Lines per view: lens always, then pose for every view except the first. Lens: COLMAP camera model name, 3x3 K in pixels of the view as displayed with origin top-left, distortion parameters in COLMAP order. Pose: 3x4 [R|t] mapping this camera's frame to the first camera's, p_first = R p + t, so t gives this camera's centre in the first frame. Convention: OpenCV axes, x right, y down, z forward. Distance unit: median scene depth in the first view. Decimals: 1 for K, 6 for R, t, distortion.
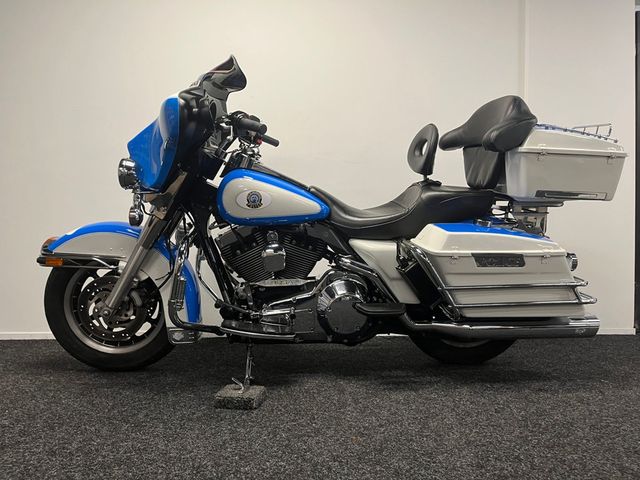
lens RADIAL K [[479.6, 0, 320.0], [0, 479.6, 240.0], [0, 0, 1]] dist [0.007521, 0.003510]
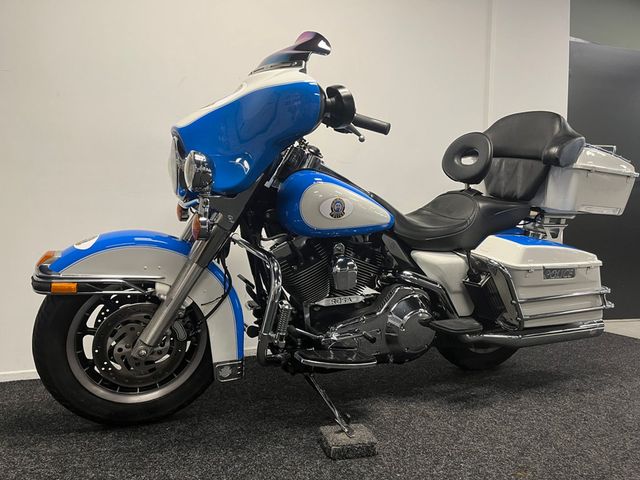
lens RADIAL K [[485.0, 0, 320.0], [0, 485.0, 240.0], [0, 0, 1]] dist [-0.000243, -0.006448]
pose [[0.935036, -0.002198, 0.354547, -0.447786], [-0.006403, 0.999713, 0.023083, -0.044433], [-0.354496, -0.023853, 0.934753, 0.189130]]
